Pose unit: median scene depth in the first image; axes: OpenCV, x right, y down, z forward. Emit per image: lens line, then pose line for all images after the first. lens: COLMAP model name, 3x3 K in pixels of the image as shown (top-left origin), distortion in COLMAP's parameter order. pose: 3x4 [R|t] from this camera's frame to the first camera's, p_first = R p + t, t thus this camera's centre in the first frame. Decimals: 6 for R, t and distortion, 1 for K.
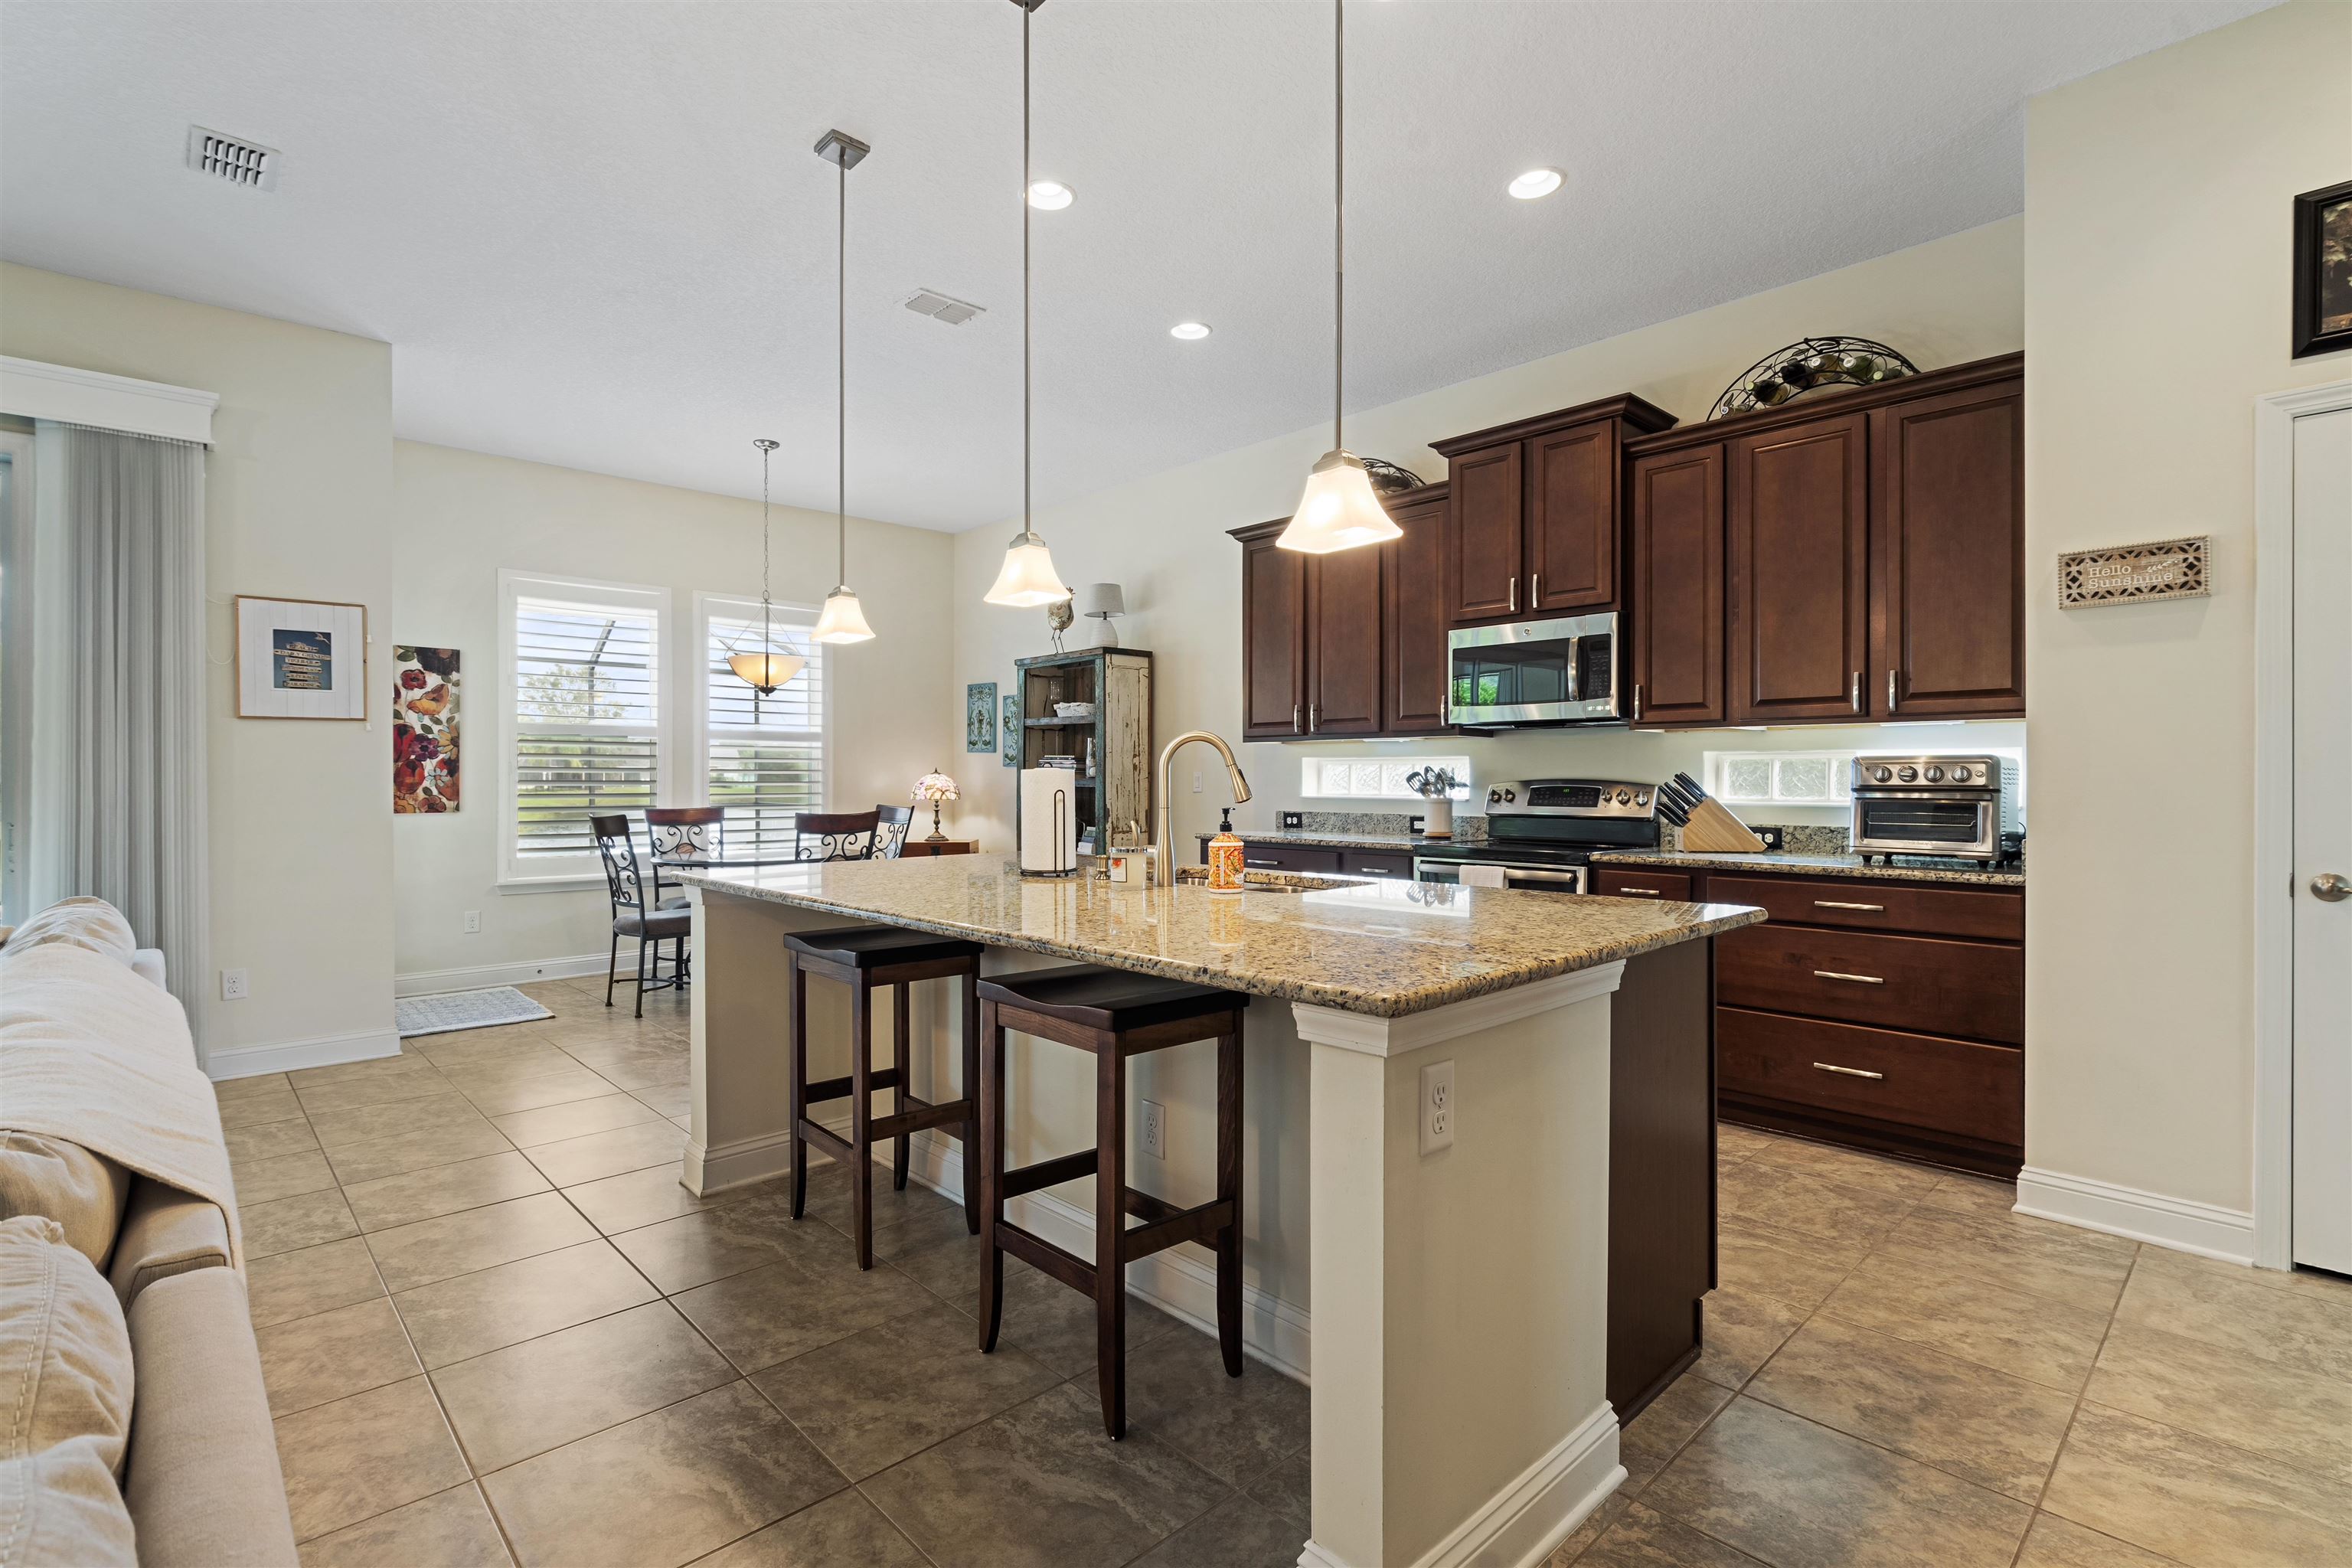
lens RADIAL K [[1080.3, 0, 1168.5], [0, 1080.3, 785.6], [0, 0, 1]] dist [-0.000785, 0.000655]
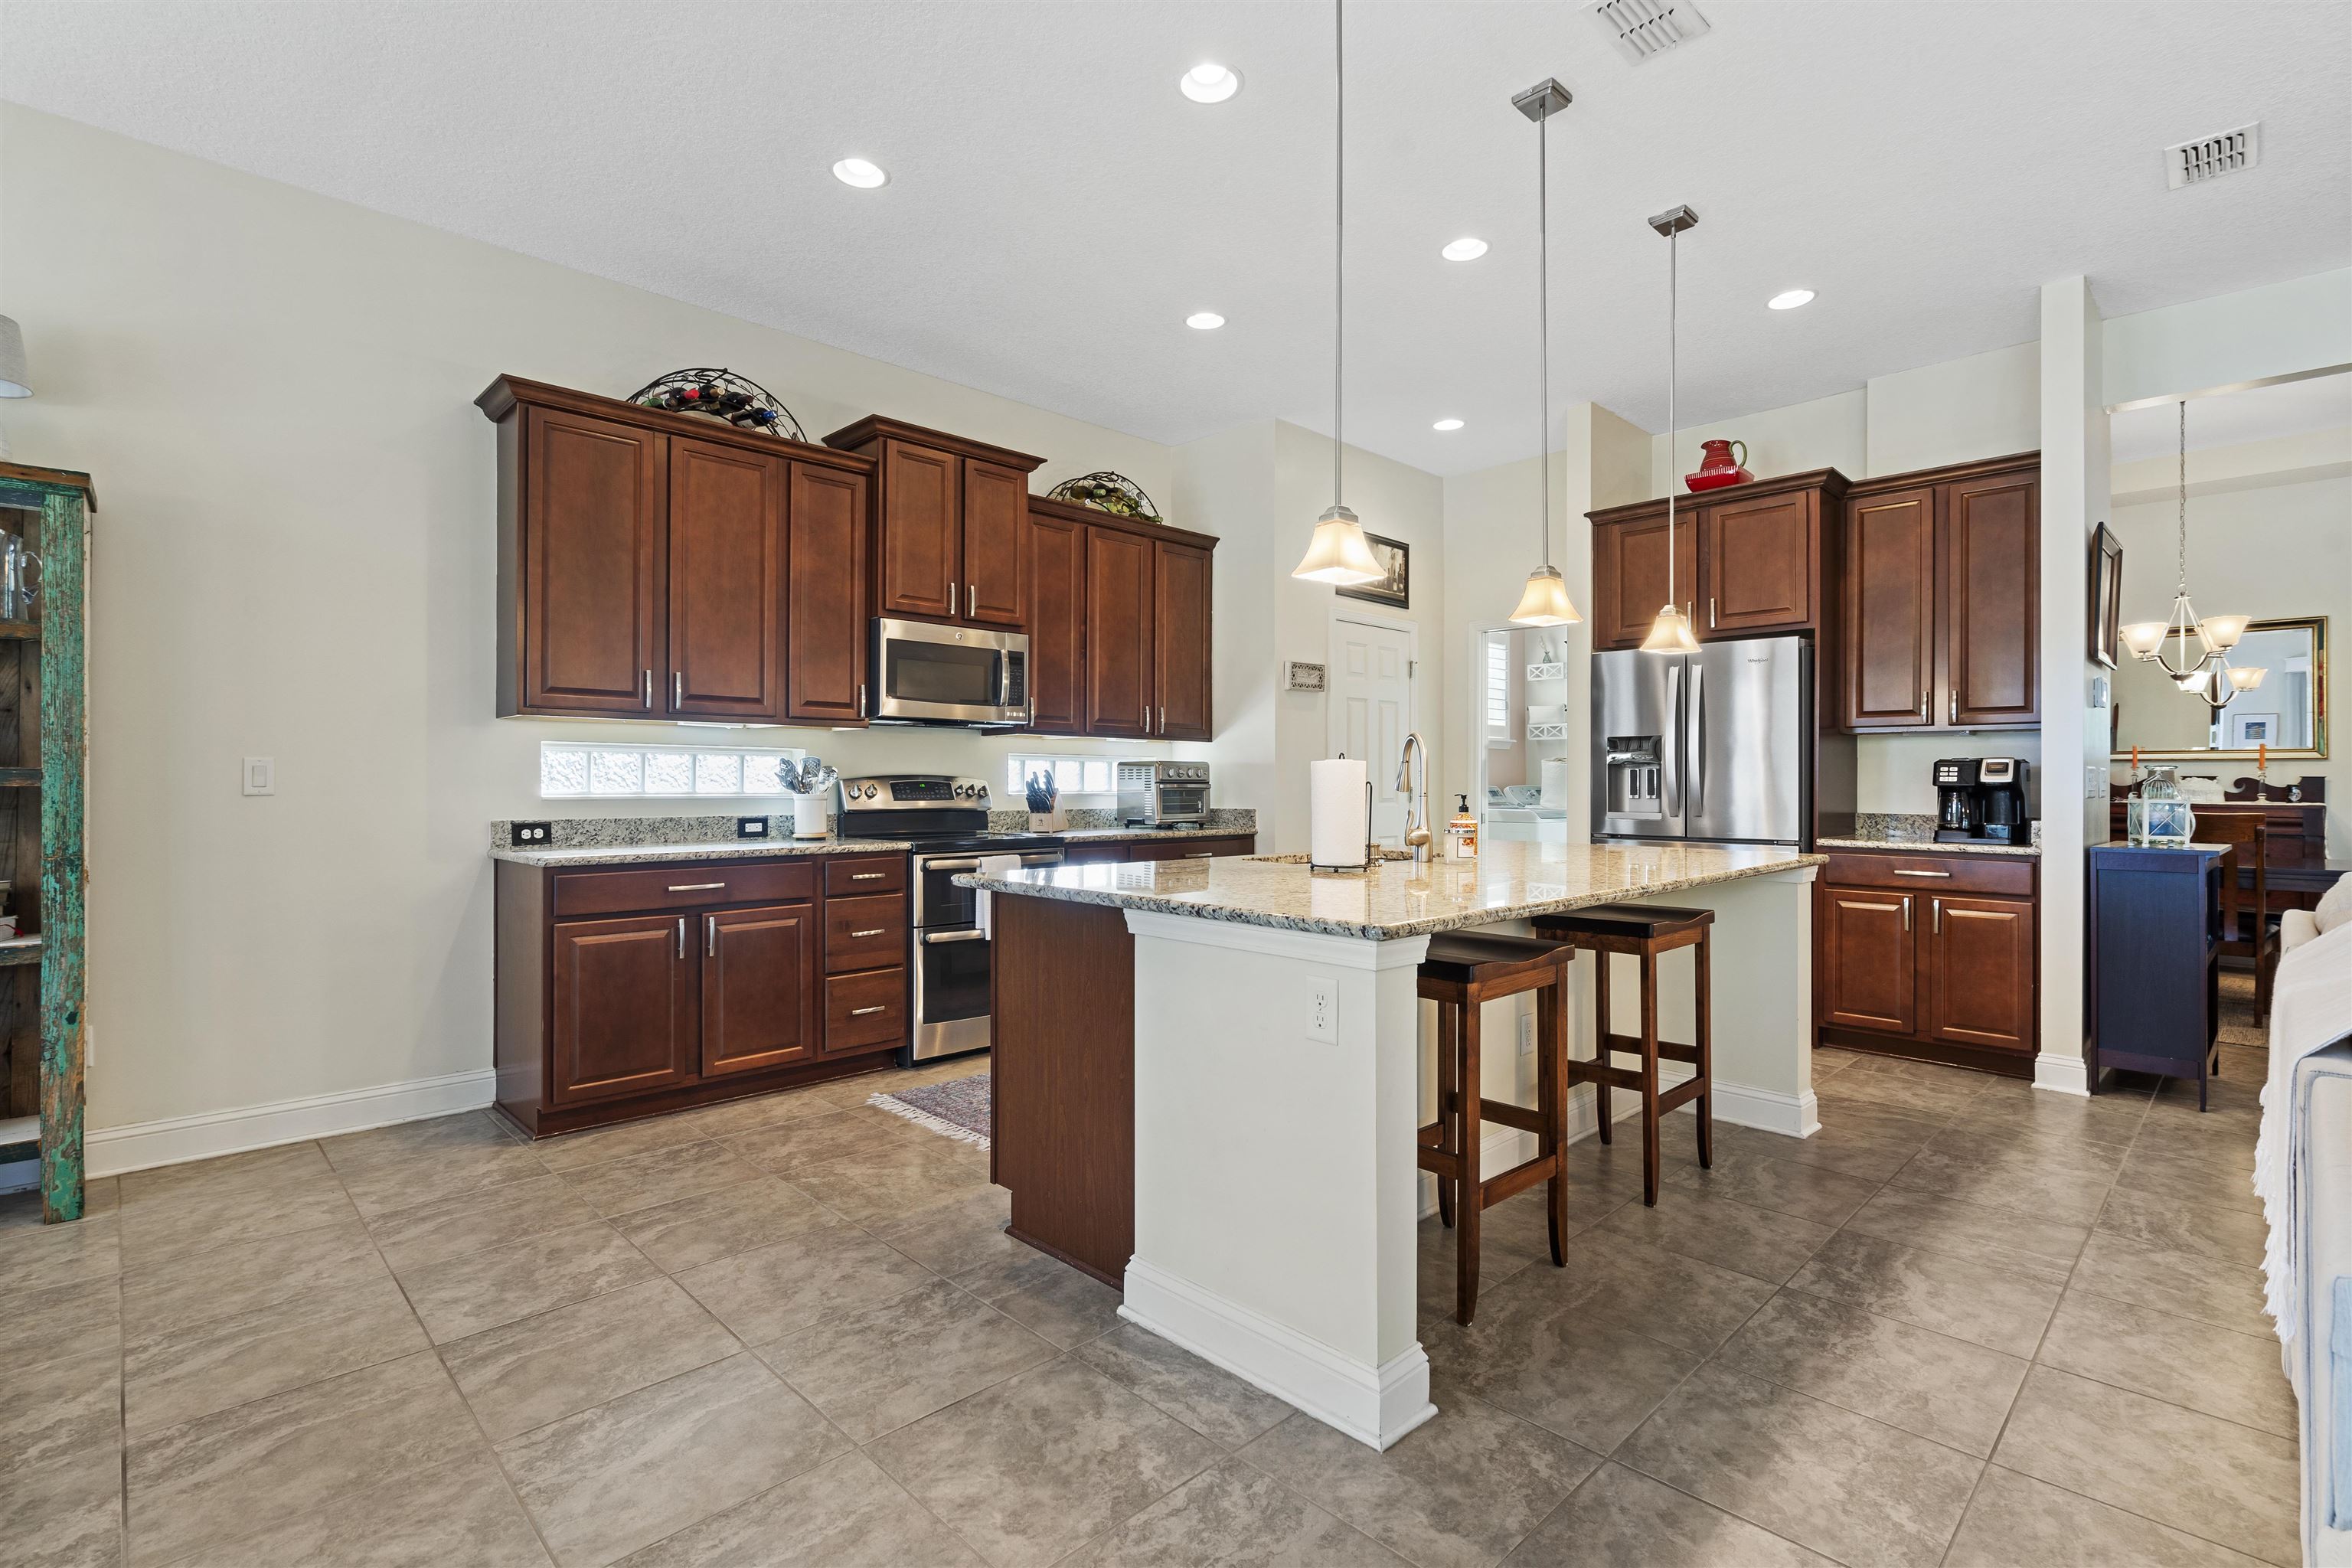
lens RADIAL K [[1080.3, 0, 1176.5], [0, 1080.3, 778.0], [0, 0, 1]] dist [-0.000785, 0.000655]
pose [[-0.014058, 0.000650, 0.999901, -0.555259], [0.003787, 0.999993, -0.000597, -0.000303], [-0.999894, 0.003778, -0.014060, 0.598615]]
